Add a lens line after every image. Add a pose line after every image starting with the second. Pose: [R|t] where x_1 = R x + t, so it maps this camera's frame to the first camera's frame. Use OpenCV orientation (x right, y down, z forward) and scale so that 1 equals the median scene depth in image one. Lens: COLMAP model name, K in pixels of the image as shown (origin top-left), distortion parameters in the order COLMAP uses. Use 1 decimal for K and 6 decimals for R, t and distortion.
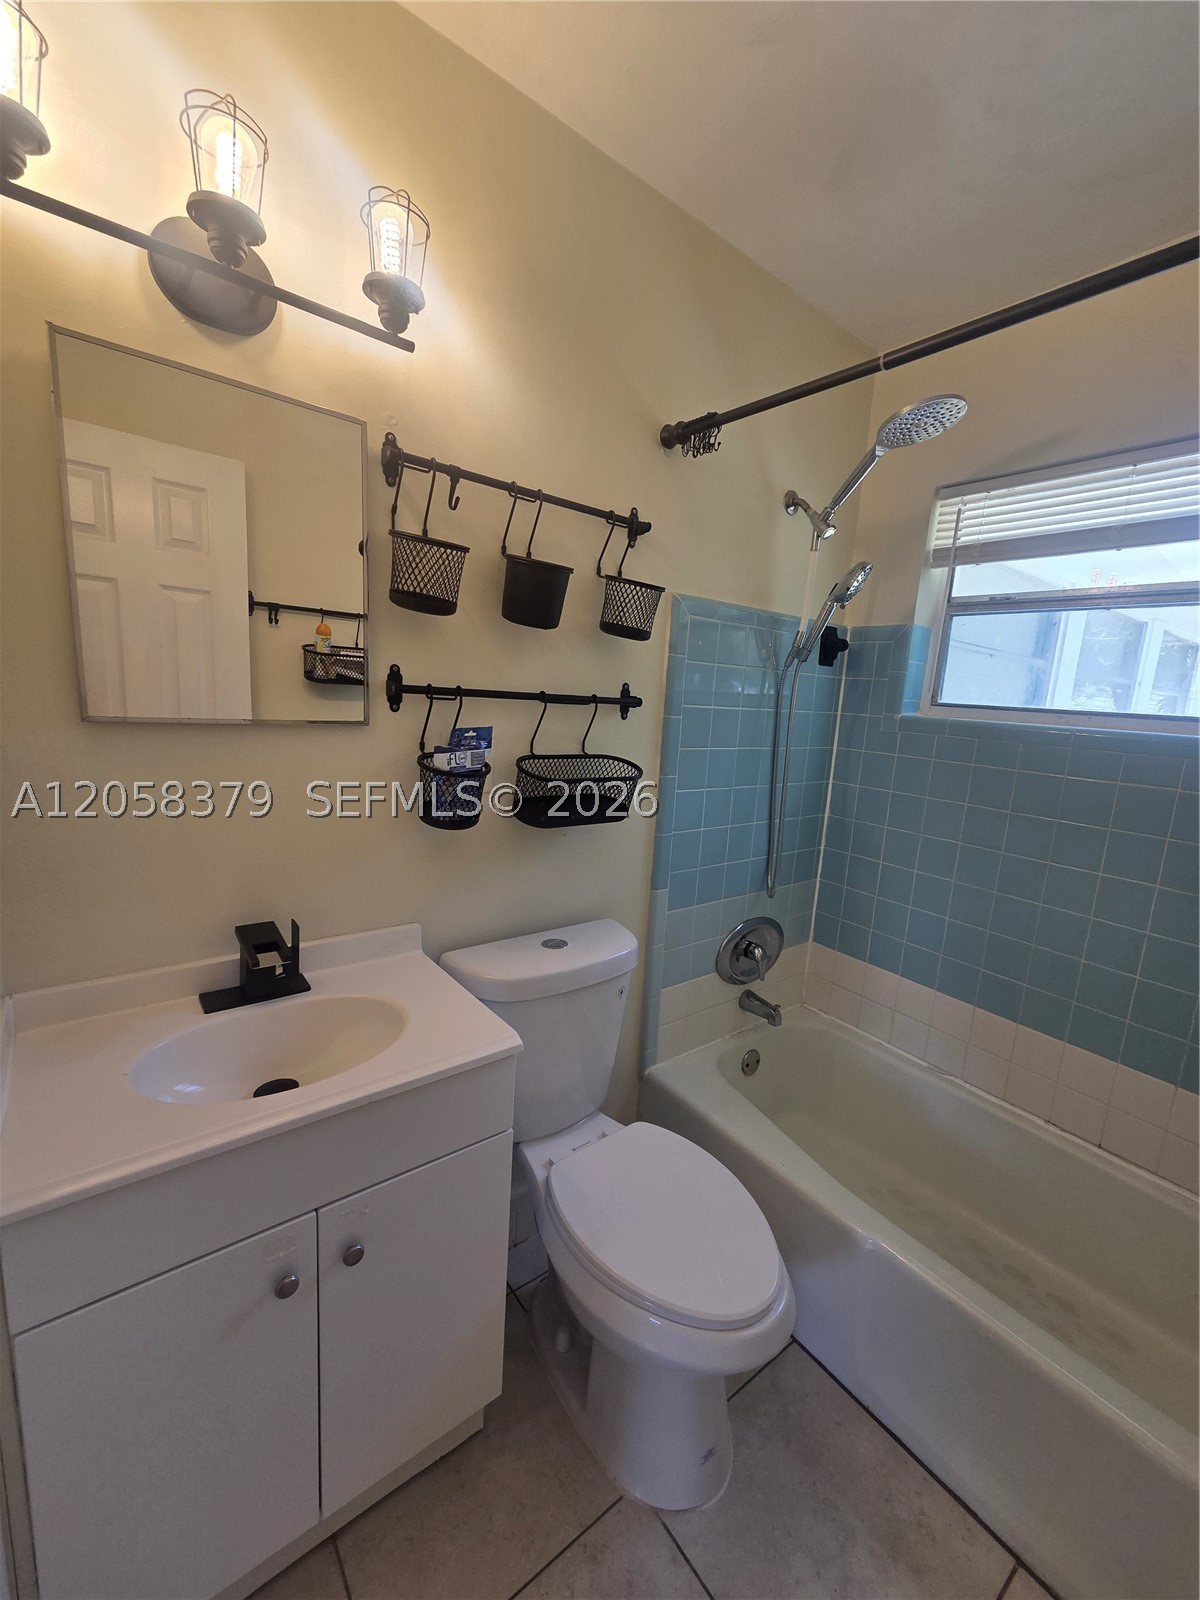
lens RADIAL K [[645.7, 0, 610.1], [0, 645.7, 804.1], [0, 0, 1]] dist [0.003404, 0.000313]
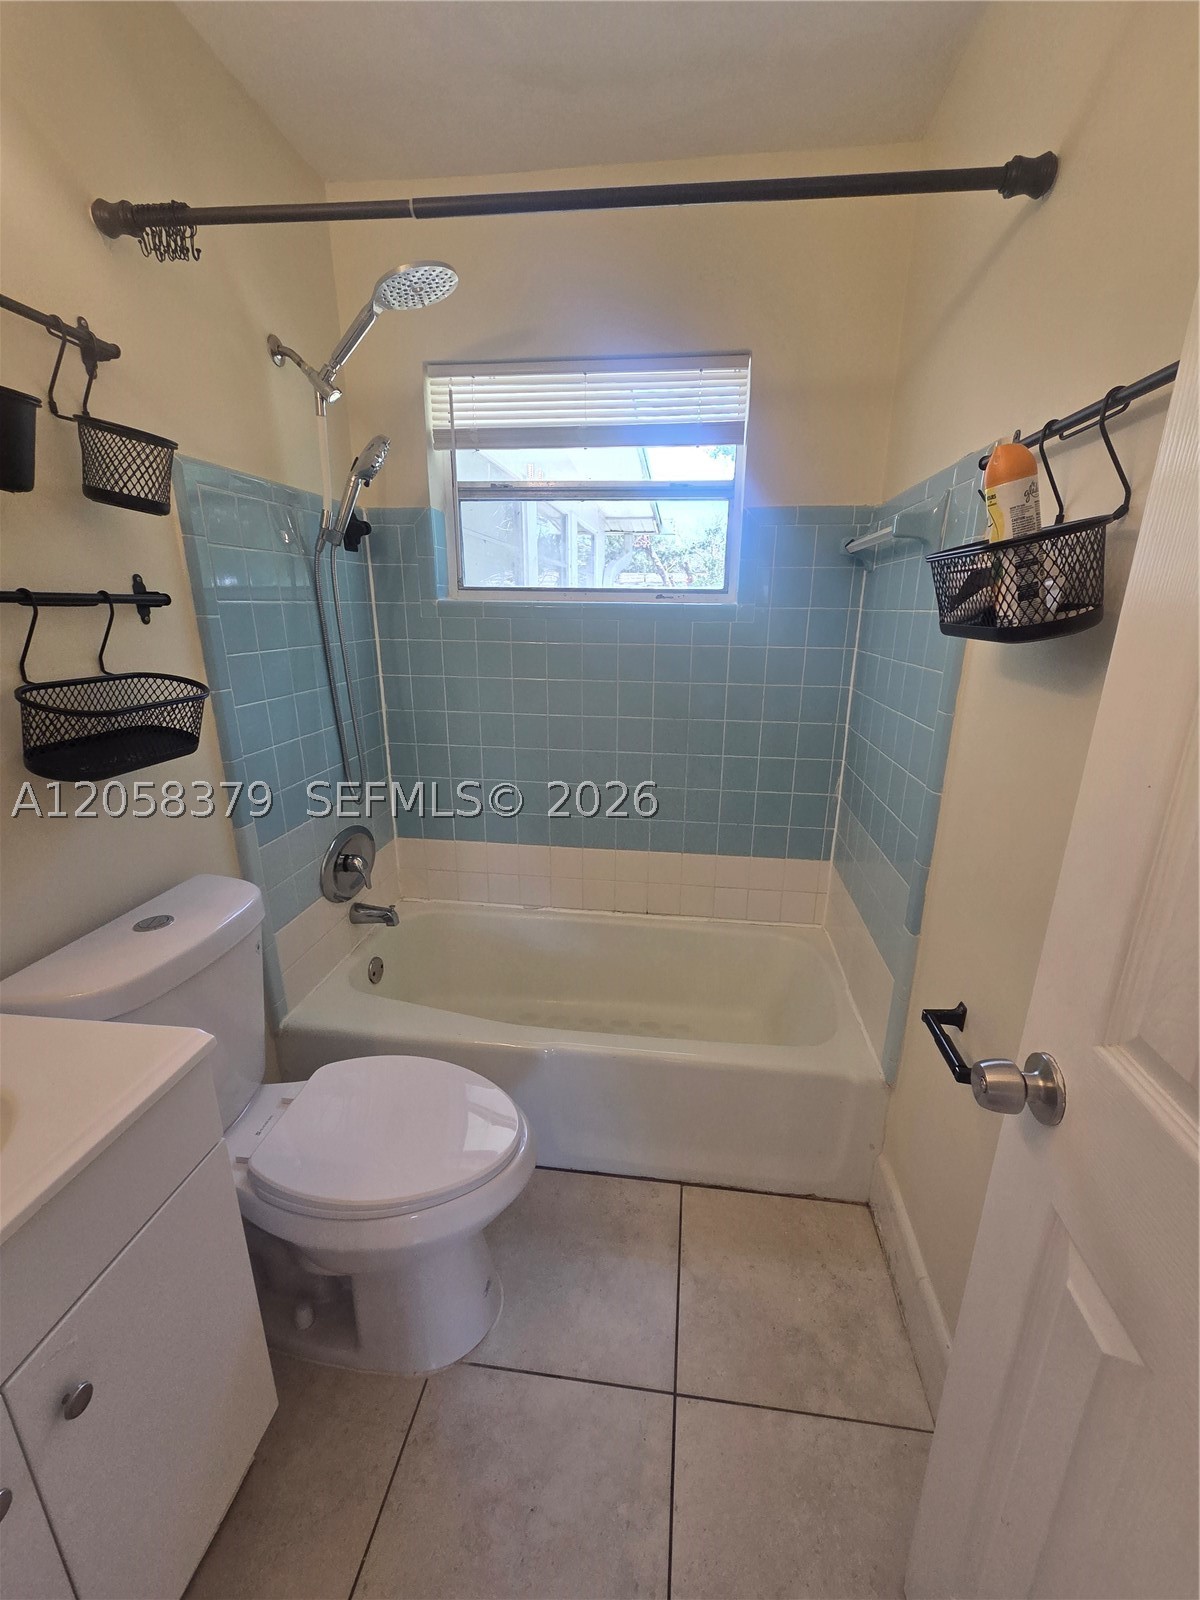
lens RADIAL K [[645.7, 0, 624.7], [0, 645.7, 798.5], [0, 0, 1]] dist [0.003404, 0.000313]
pose [[0.714074, -0.256255, 0.651484, -0.105503], [0.155305, 0.965396, 0.209503, -0.003173], [-0.682626, -0.048422, 0.729162, 0.035291]]
